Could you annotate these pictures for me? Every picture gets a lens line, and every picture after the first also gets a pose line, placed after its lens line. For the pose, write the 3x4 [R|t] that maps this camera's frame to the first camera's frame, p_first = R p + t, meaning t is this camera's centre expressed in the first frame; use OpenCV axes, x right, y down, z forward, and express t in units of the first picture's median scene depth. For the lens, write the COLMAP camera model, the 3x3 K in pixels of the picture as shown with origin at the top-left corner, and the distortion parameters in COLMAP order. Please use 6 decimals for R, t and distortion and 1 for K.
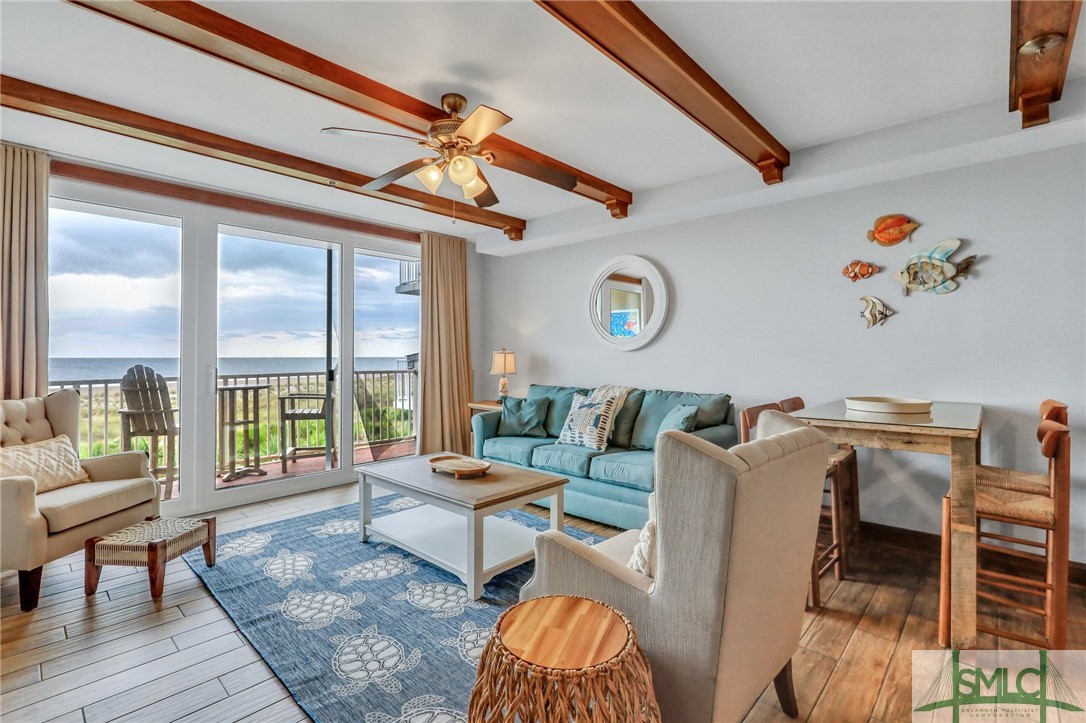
lens RADIAL K [[494.5, 0, 549.1], [0, 494.5, 347.3], [0, 0, 1]] dist [0.002064, -0.001364]
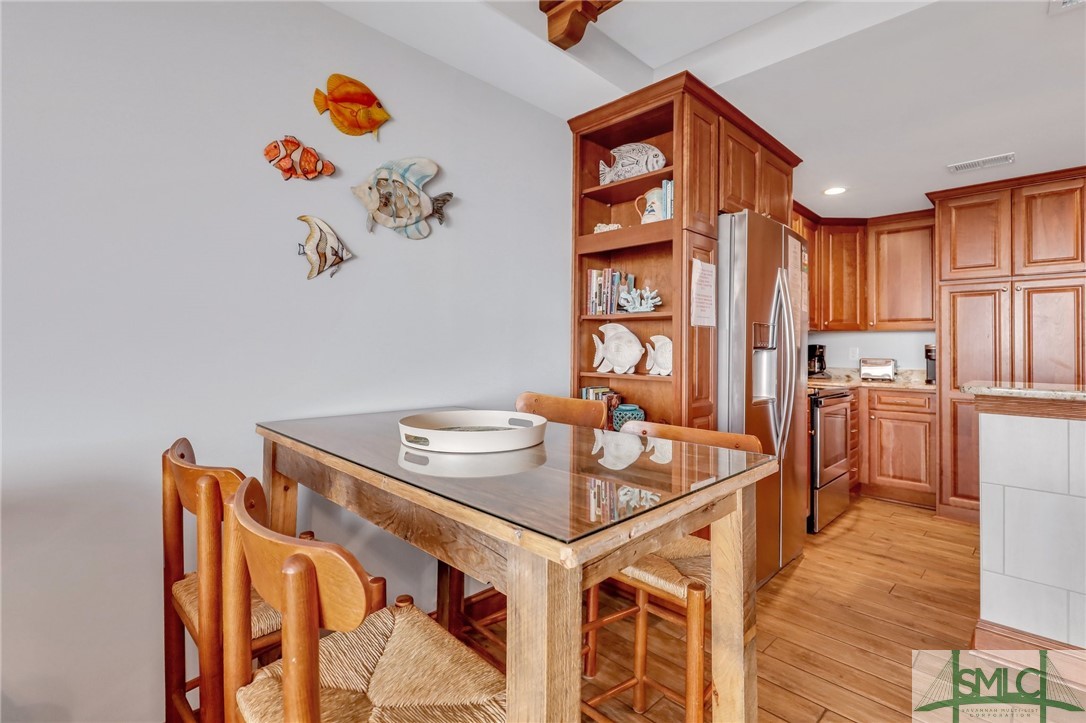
lens RADIAL K [[494.5, 0, 542.3], [0, 494.5, 339.3], [0, 0, 1]] dist [0.002064, -0.001364]
pose [[0.066329, 0.020409, 0.997589, 0.153259], [-0.028617, 0.999418, -0.018543, 0.026751], [-0.997387, -0.027318, 0.066874, 0.723064]]
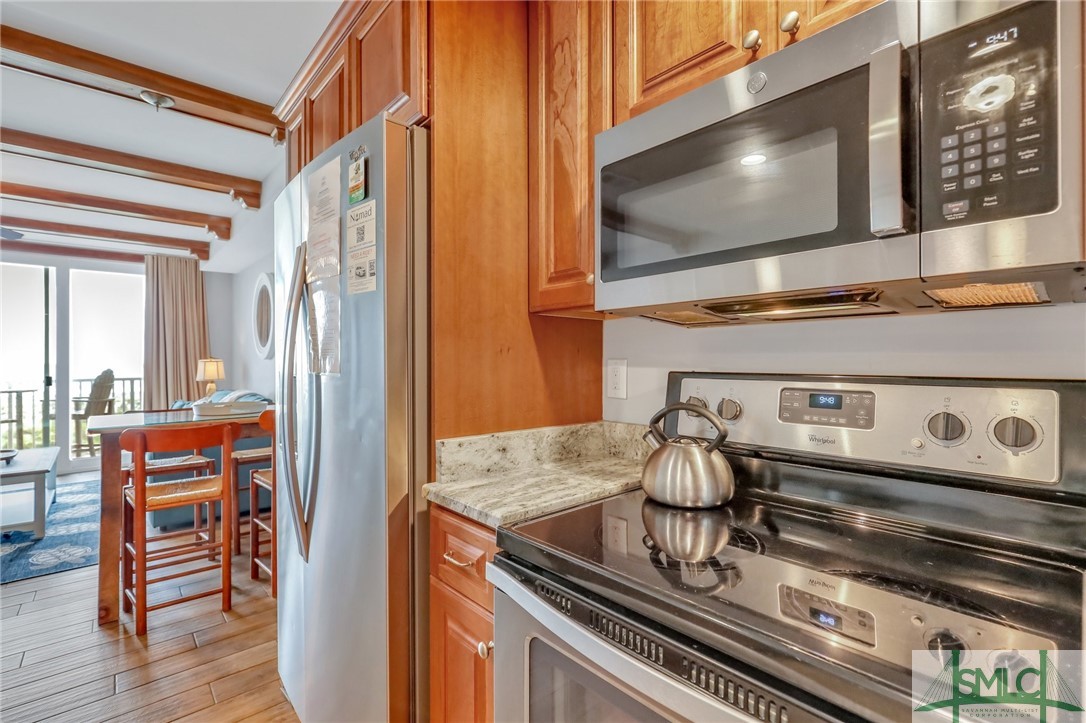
lens RADIAL K [[494.5, 0, 545.3], [0, 494.5, 360.0], [0, 0, 1]] dist [0.002064, -0.001364]
pose [[0.994362, -0.002815, -0.106004, 1.211172], [0.004228, 0.999905, 0.013102, -0.005538], [0.105957, -0.013477, 0.994279, -0.048110]]
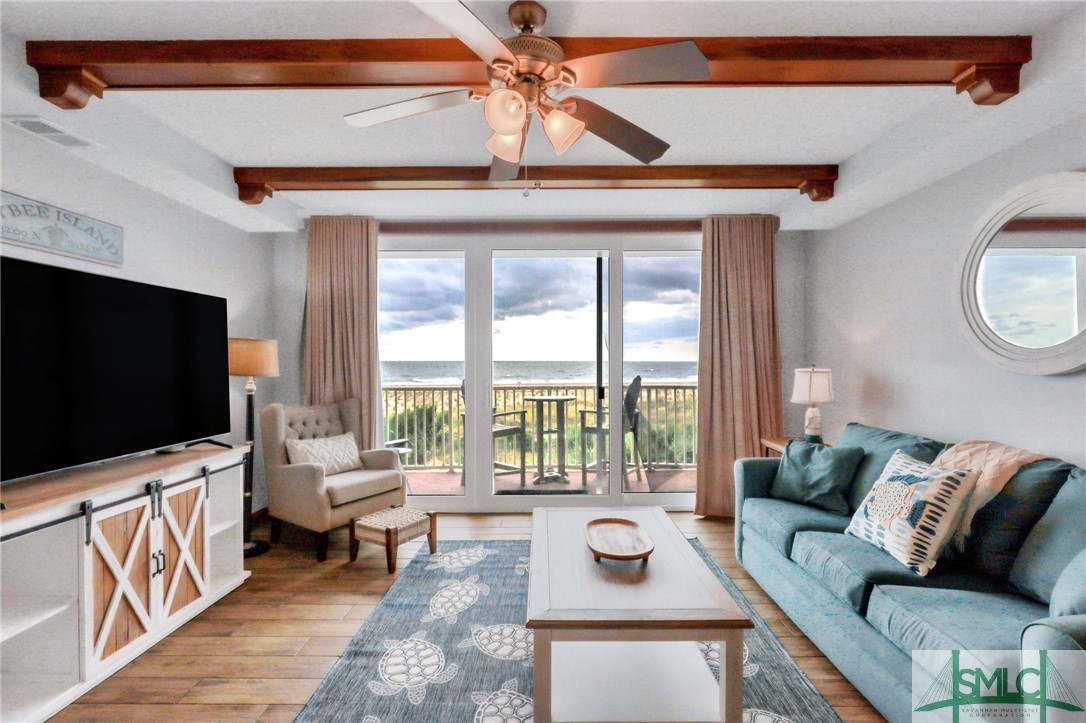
lens RADIAL K [[494.5, 0, 547.2], [0, 494.5, 366.2], [0, 0, 1]] dist [0.002064, -0.001364]
pose [[0.670506, 0.011970, -0.741808, 0.259743], [0.010862, 0.999604, 0.025949, -0.027118], [0.741825, -0.025456, 0.670110, 0.430385]]
